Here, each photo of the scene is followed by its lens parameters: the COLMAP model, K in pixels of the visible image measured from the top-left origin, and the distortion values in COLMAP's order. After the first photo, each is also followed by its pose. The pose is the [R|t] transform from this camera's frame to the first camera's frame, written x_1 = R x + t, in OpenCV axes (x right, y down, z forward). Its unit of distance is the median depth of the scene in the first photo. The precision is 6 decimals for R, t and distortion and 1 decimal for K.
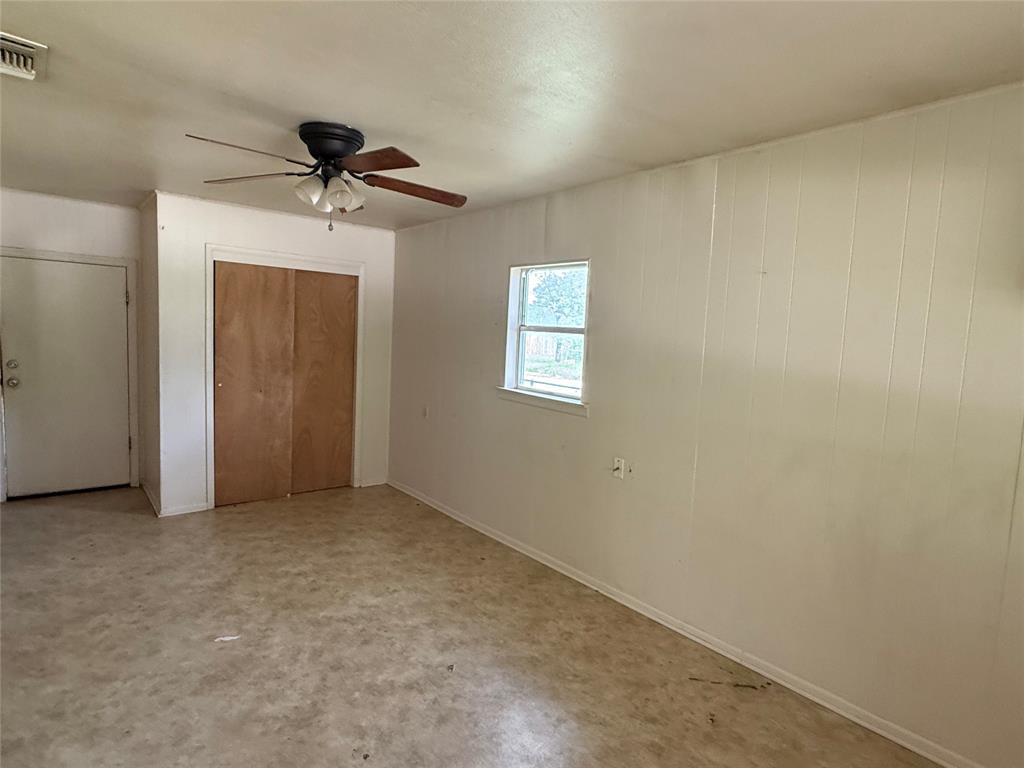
lens RADIAL K [[553.5, 0, 520.6], [0, 553.5, 416.8], [0, 0, 1]] dist [-0.000405, 0.002324]
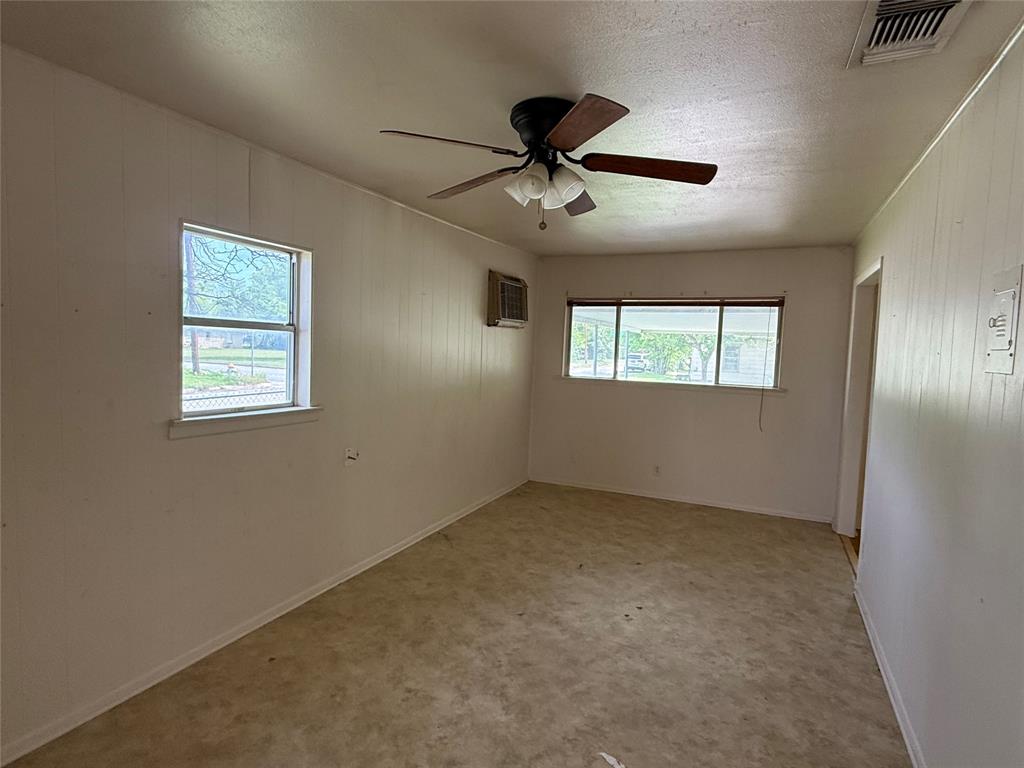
lens RADIAL K [[553.5, 0, 512.4], [0, 553.5, 385.7], [0, 0, 1]] dist [-0.000405, 0.002324]
pose [[-0.421393, -0.129312, 0.897612, -1.056407], [0.082020, 0.980291, 0.179728, -0.243272], [-0.903162, 0.149358, -0.402481, 1.313481]]
